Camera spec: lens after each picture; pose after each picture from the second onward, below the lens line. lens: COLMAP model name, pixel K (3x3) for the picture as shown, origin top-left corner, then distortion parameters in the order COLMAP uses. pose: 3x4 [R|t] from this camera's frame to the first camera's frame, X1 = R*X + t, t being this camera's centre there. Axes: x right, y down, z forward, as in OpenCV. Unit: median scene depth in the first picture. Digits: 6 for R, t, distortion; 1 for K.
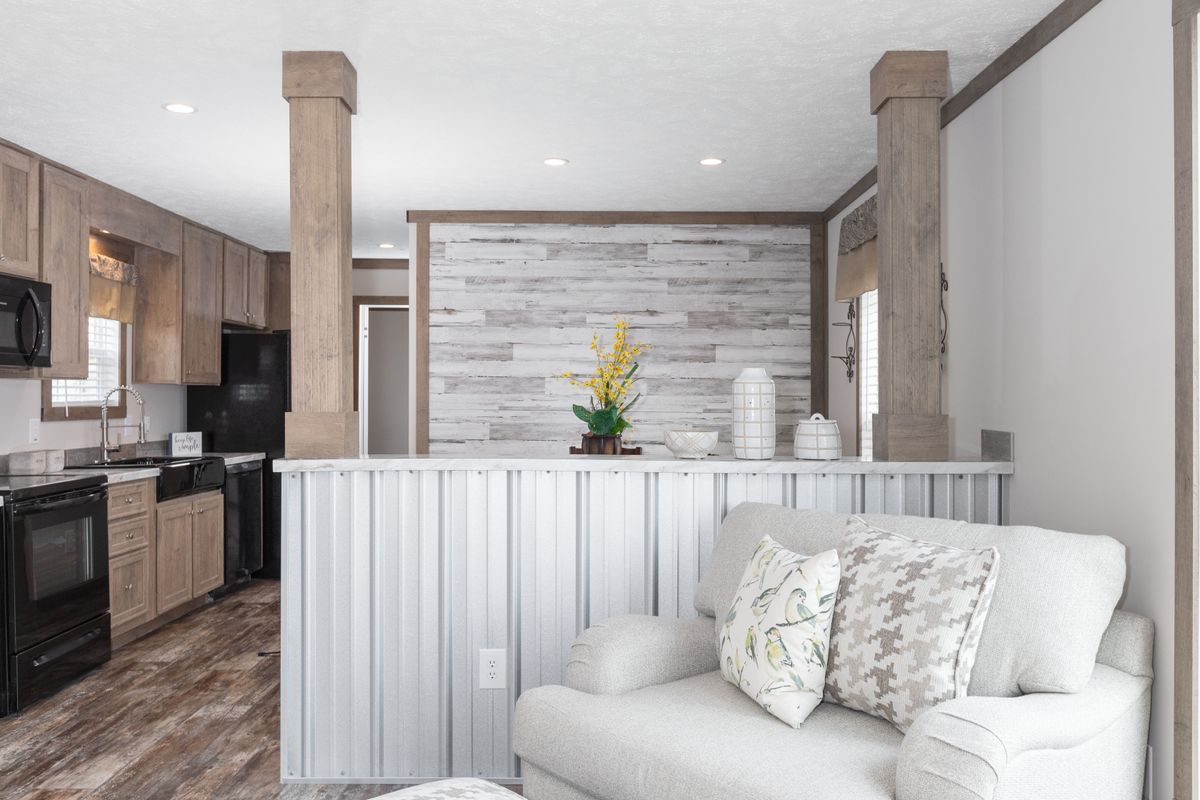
lens RADIAL K [[972.4, 0, 600.0], [0, 972.4, 400.0], [0, 0, 1]] dist [-0.002866, -0.002013]
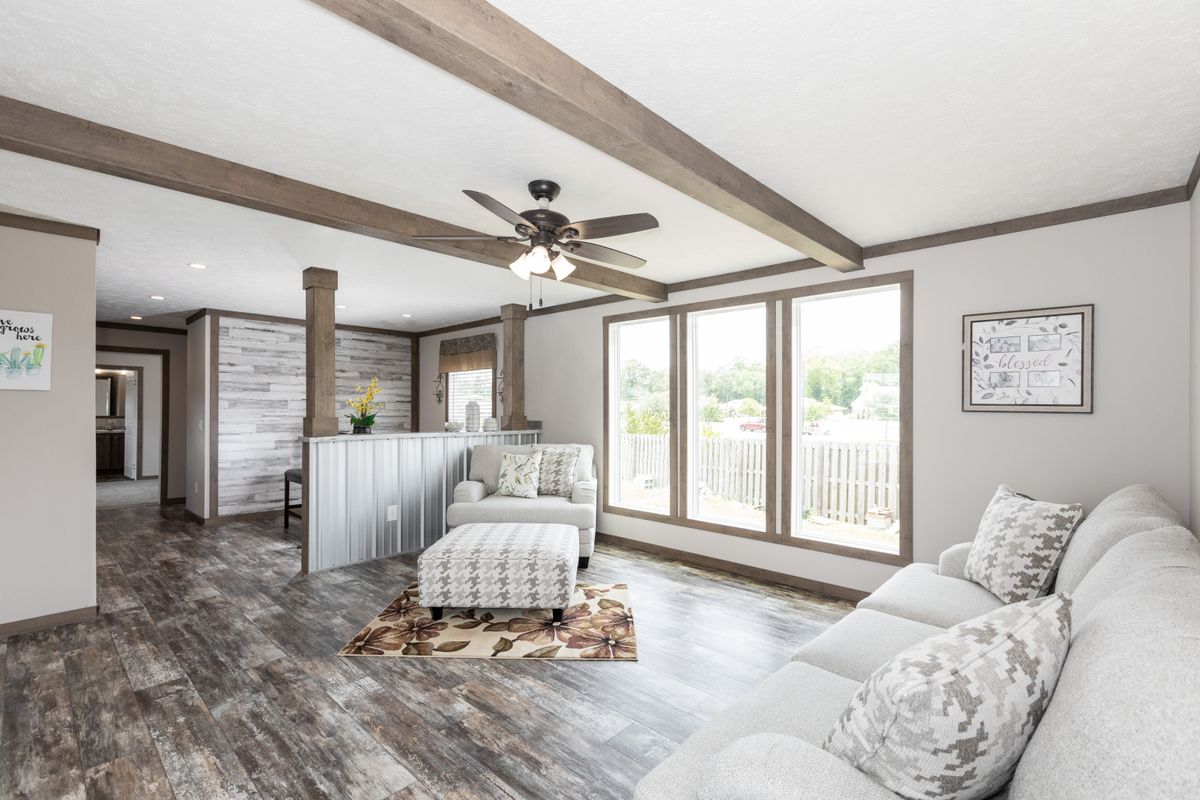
lens RADIAL K [[538.8, 0, 596.9], [0, 538.8, 406.1], [0, 0, 1]] dist [0.000728, 0.000256]
pose [[0.674570, 0.003491, 0.738203, -0.448294], [0.001910, 0.999977, -0.006474, -0.003335], [-0.738208, 0.005777, 0.674548, -0.222898]]
